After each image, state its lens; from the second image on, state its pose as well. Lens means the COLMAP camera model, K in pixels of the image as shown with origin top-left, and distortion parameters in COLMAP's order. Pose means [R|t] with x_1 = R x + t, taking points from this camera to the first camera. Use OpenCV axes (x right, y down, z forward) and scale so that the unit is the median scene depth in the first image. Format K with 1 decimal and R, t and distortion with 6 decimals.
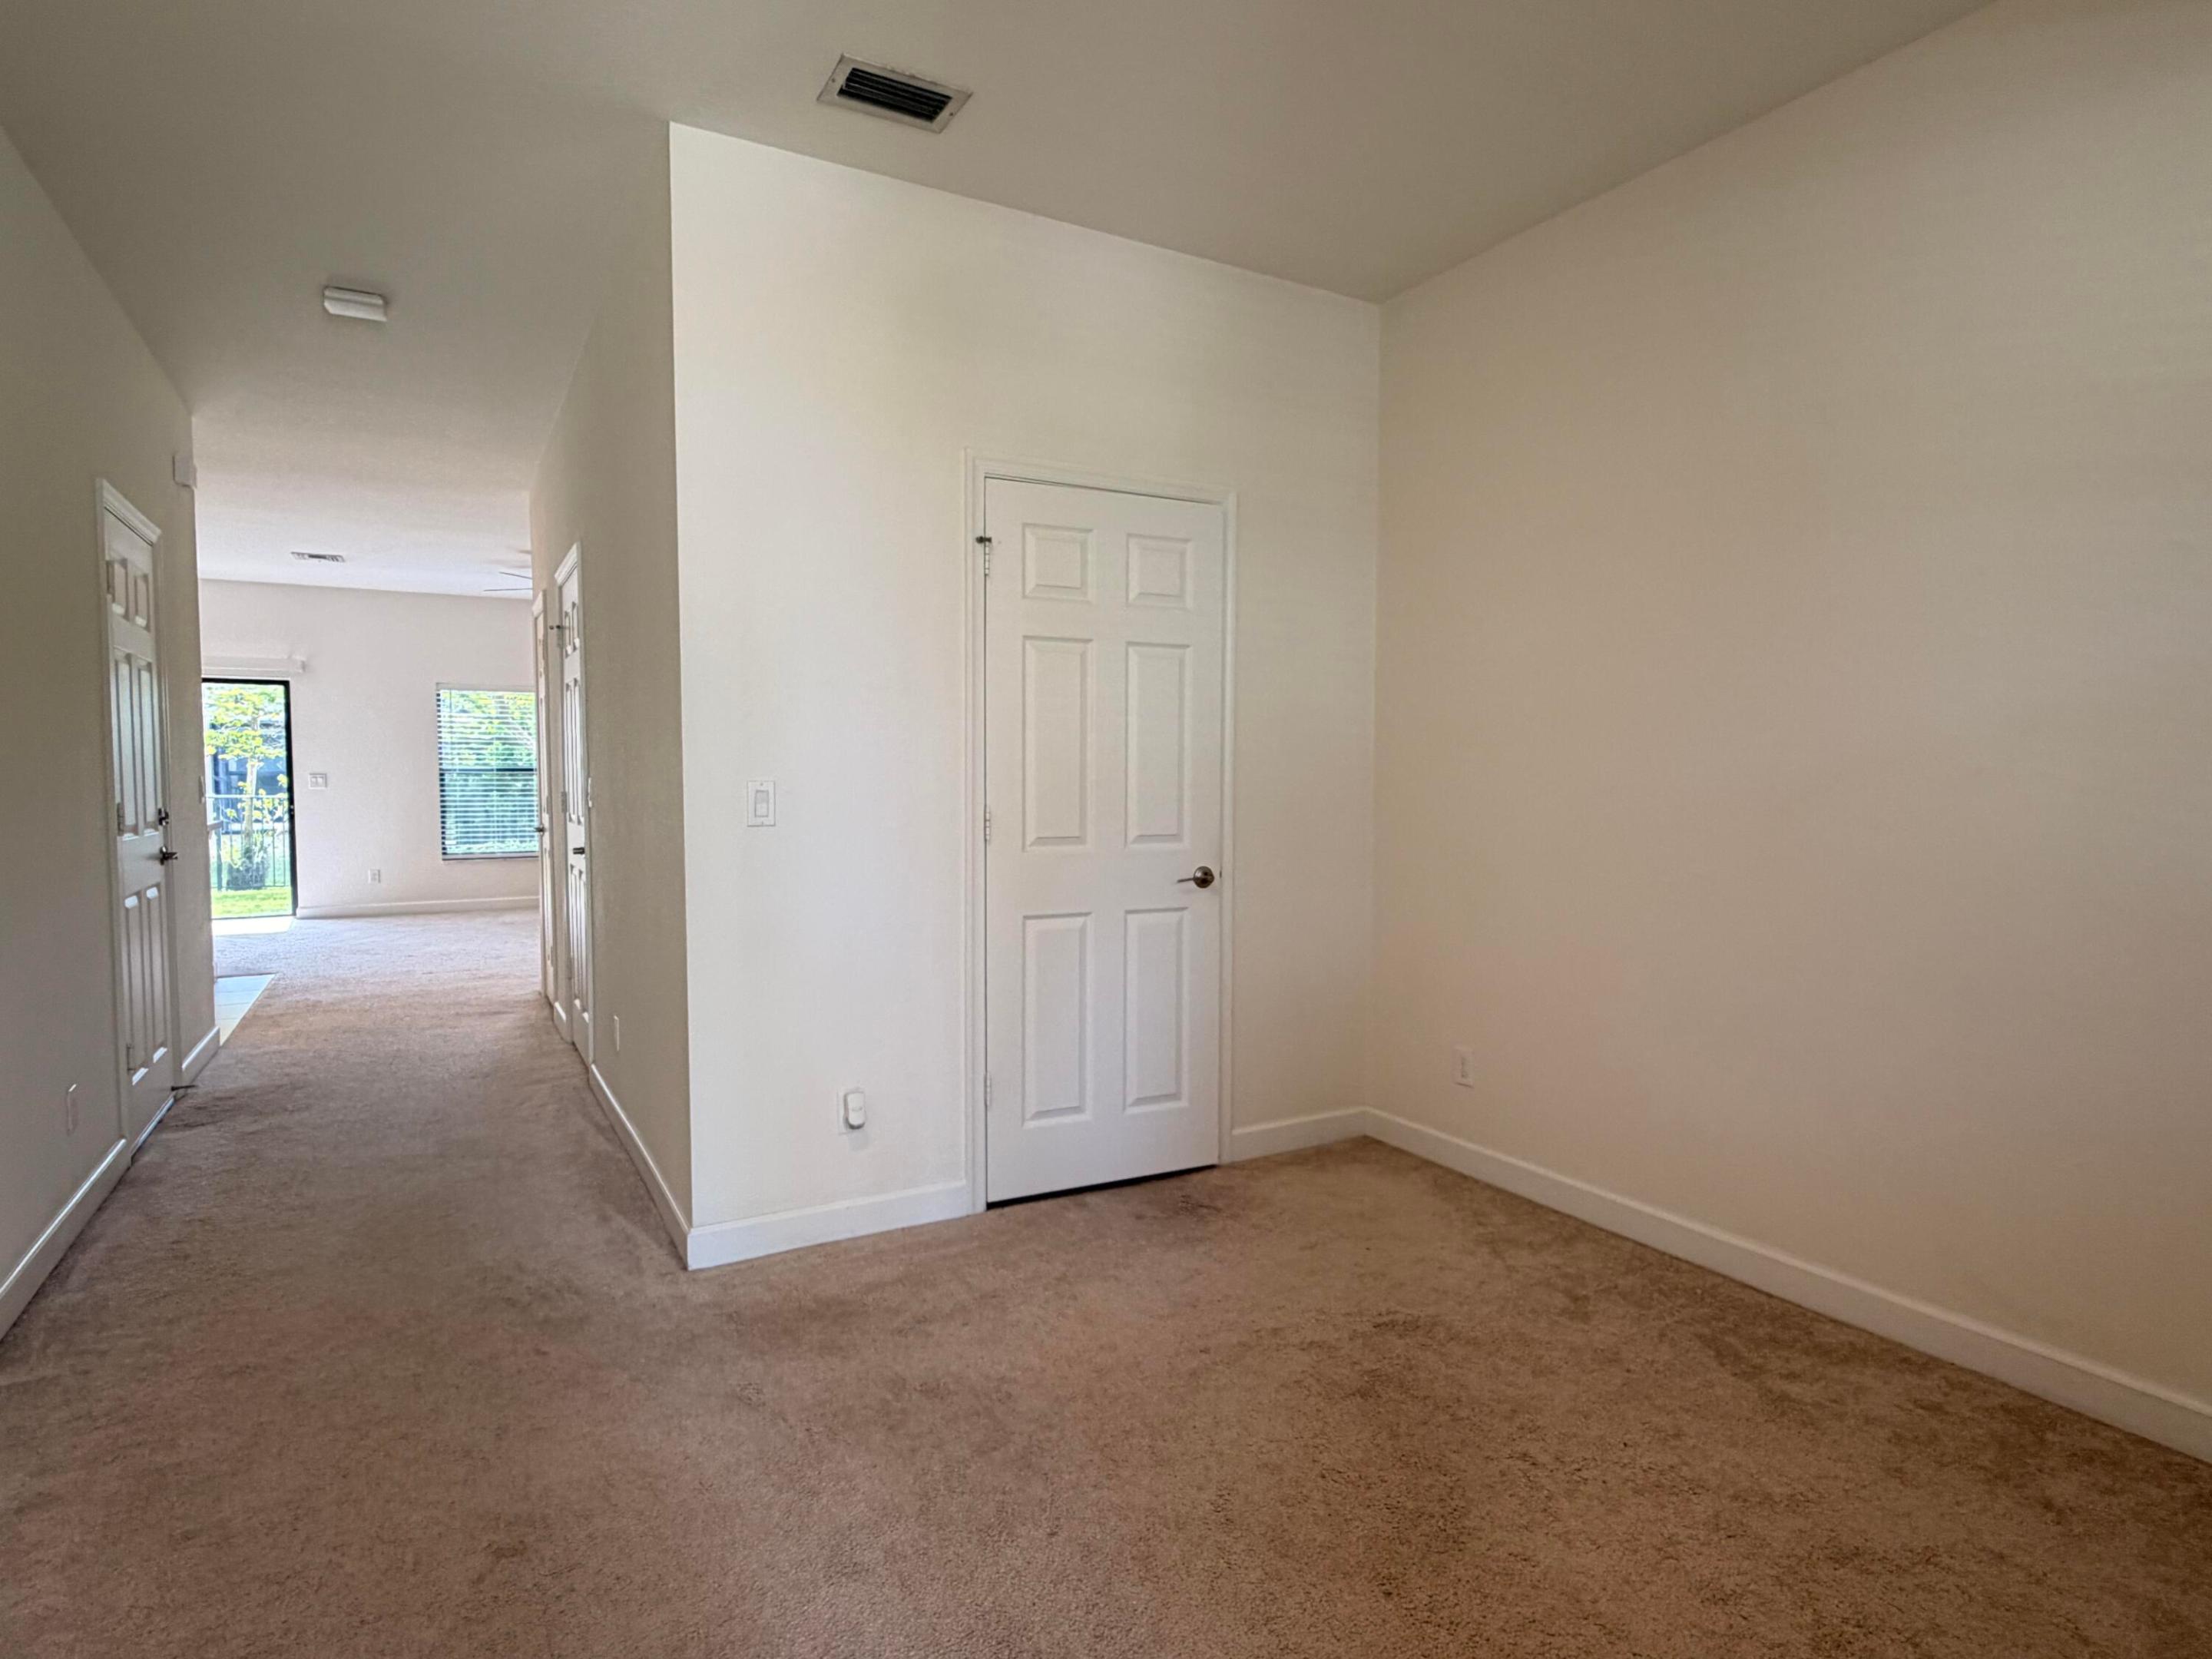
lens RADIAL K [[1201.3, 0, 1106.0], [0, 1201.3, 829.5], [0, 0, 1]] dist [-0.001178, -0.000332]
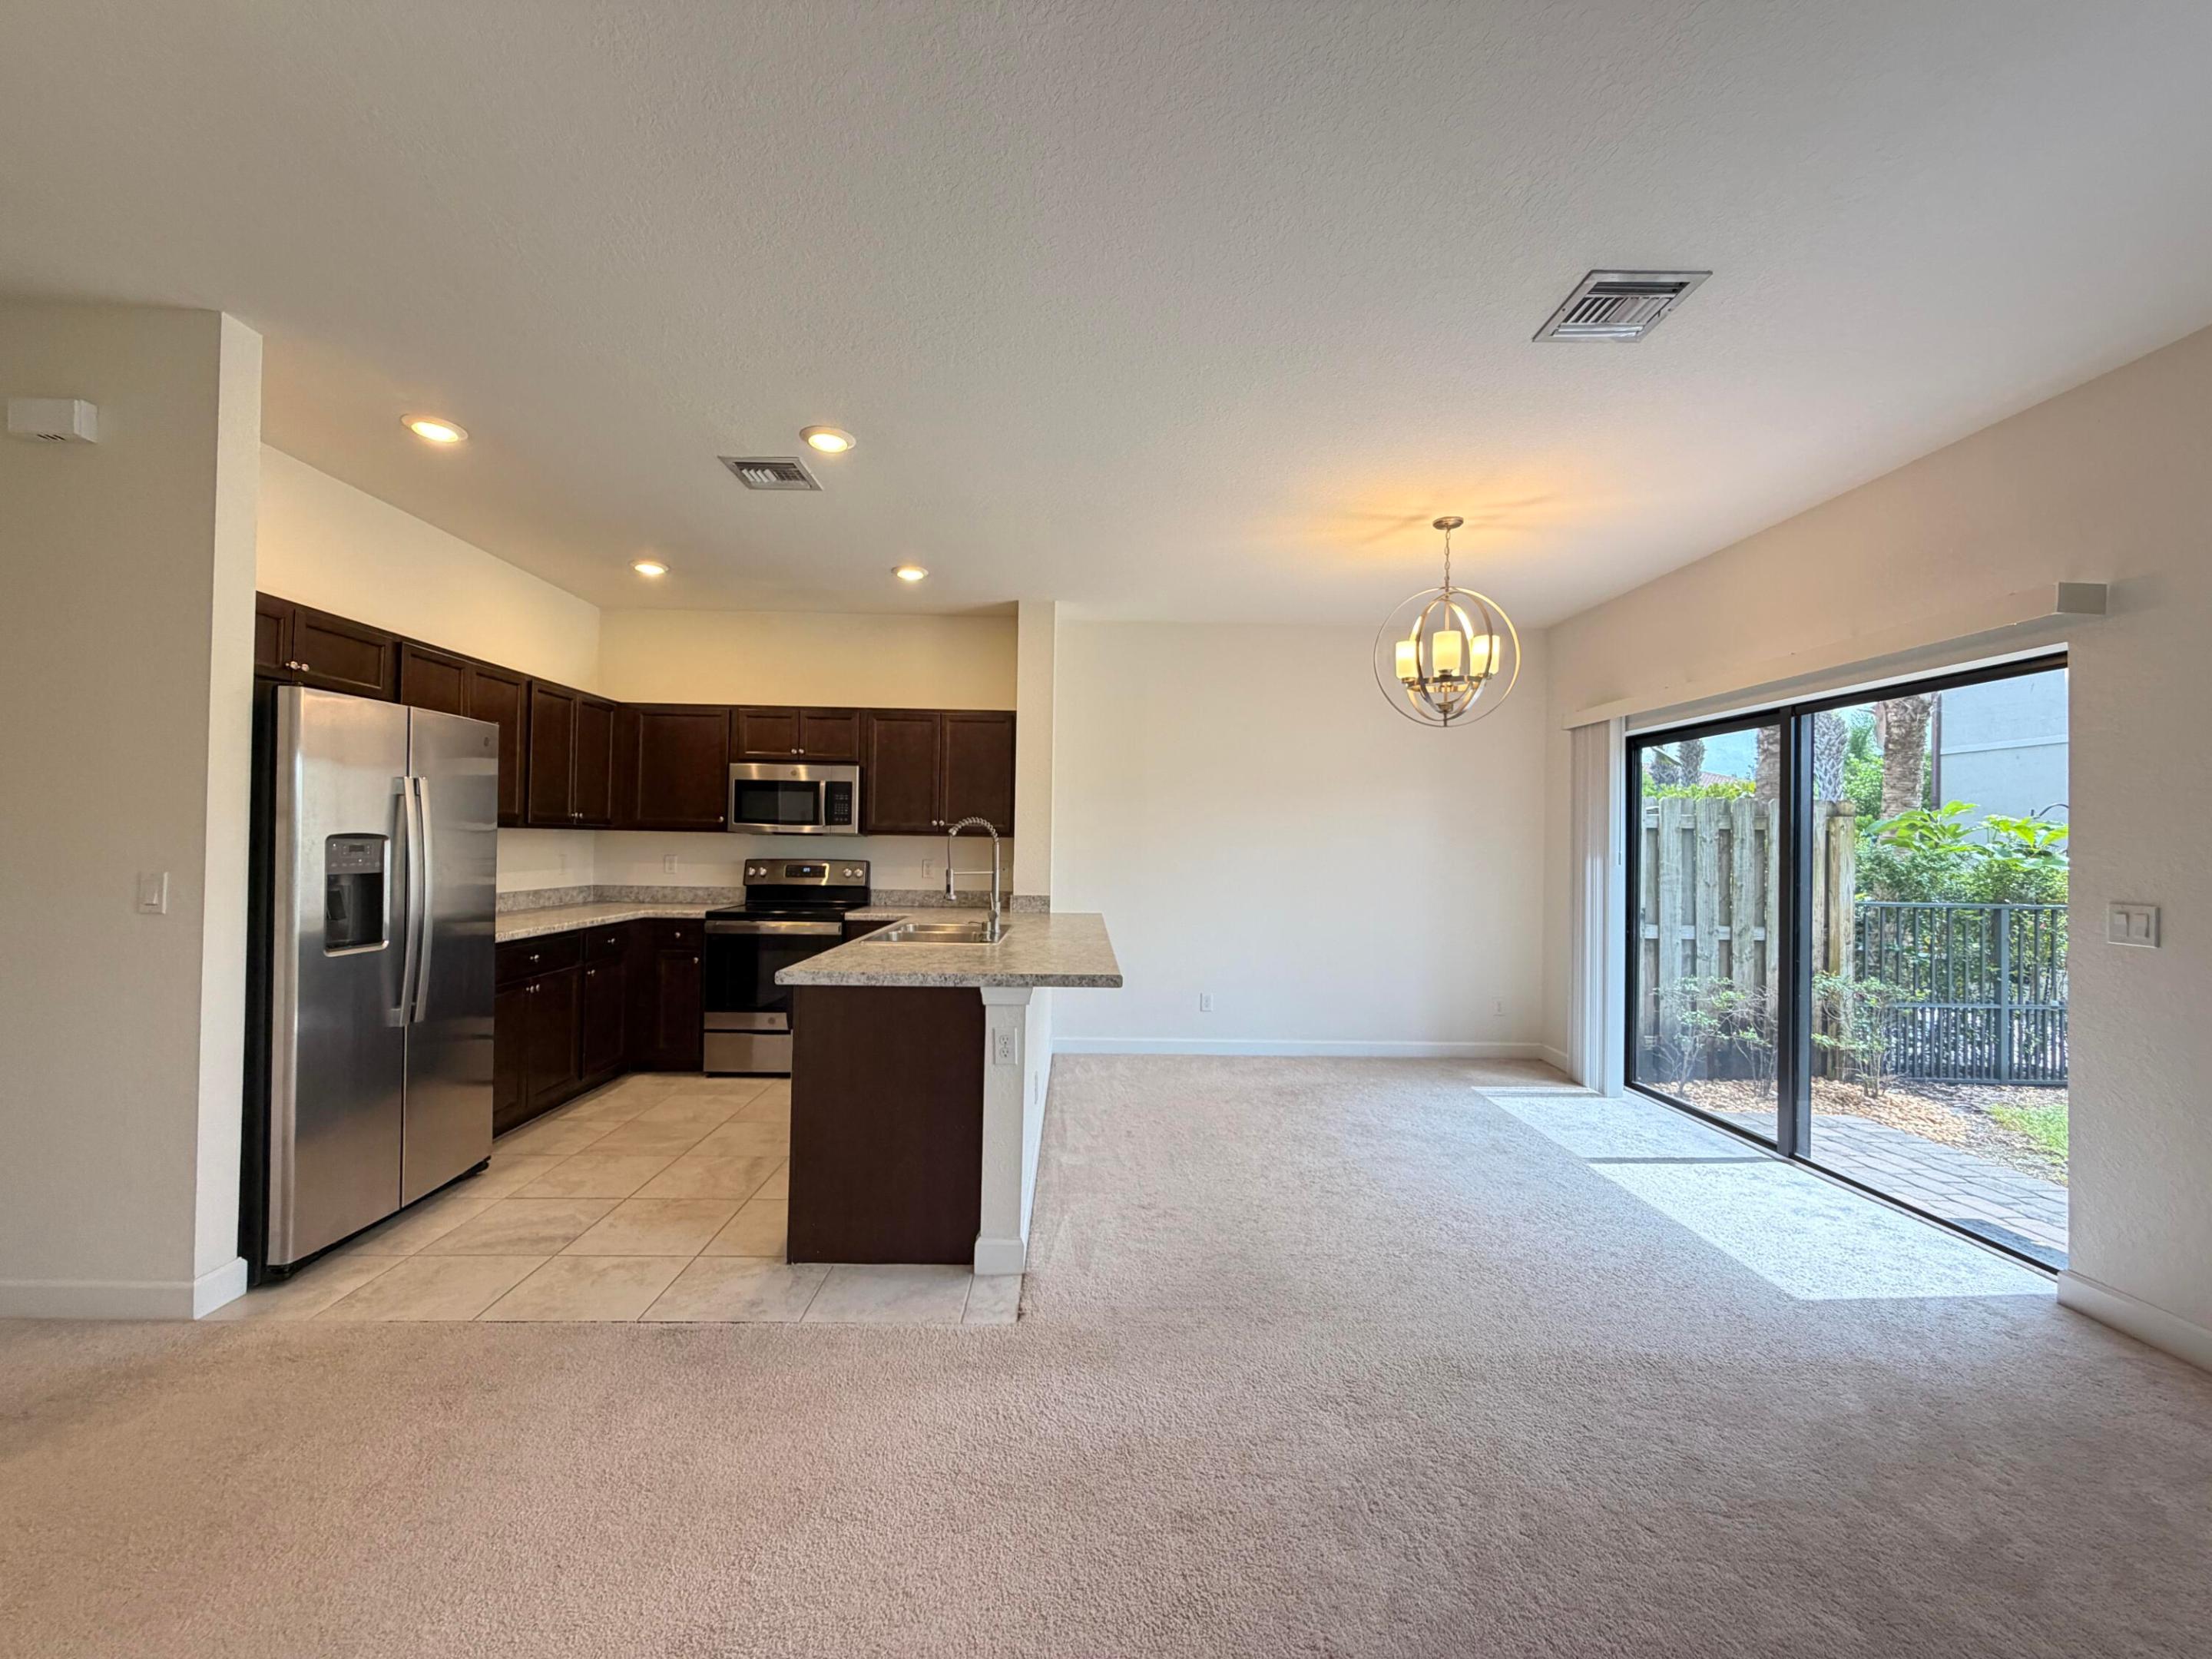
lens RADIAL K [[879.6, 0, 1101.4], [0, 879.6, 831.2], [0, 0, 1]] dist [-0.001673, 0.000182]
pose [[-0.468254, -0.019157, -0.883386, -0.296615], [-0.059462, 0.998182, 0.009873, -0.050952], [0.881591, 0.057151, -0.468542, 0.844107]]
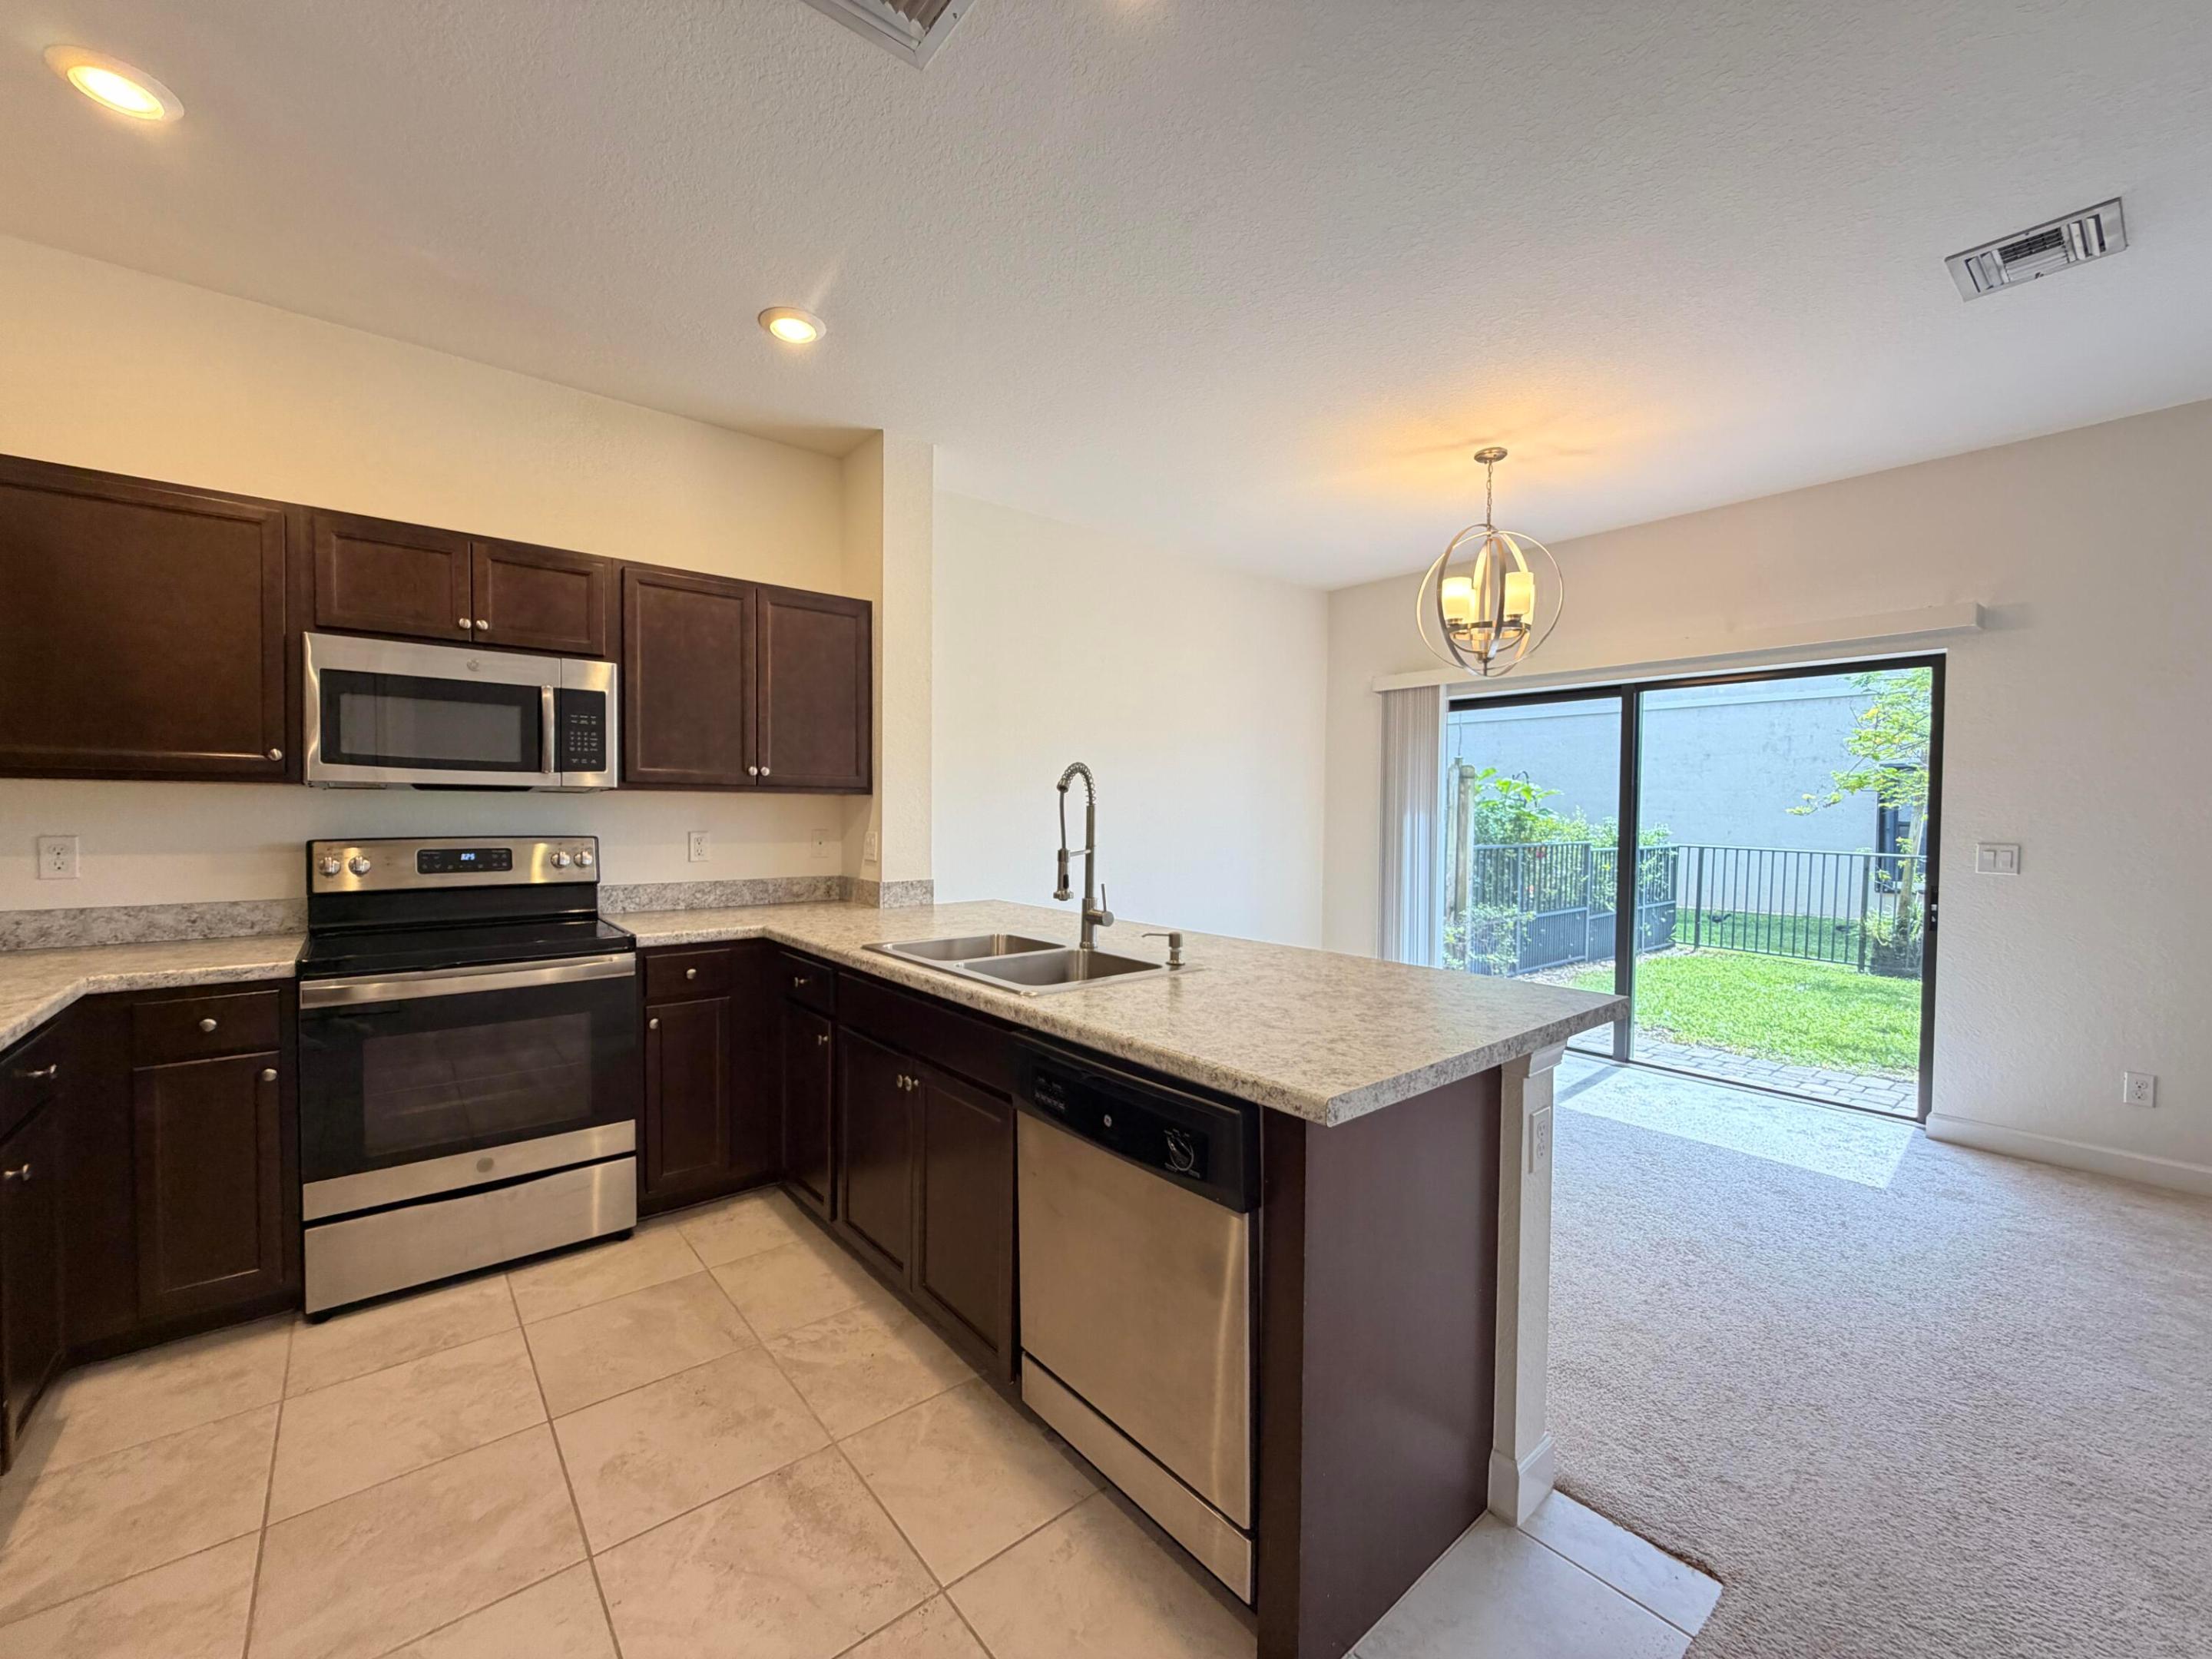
lens RADIAL K [[879.6, 0, 1101.4], [0, 879.6, 831.2], [0, 0, 1]] dist [-0.001673, 0.000182]
pose [[0.177899, 0.027501, -0.983664, -0.376676], [-0.057885, 0.998171, 0.017438, -0.036224], [0.982345, 0.053837, 0.179166, 0.585003]]
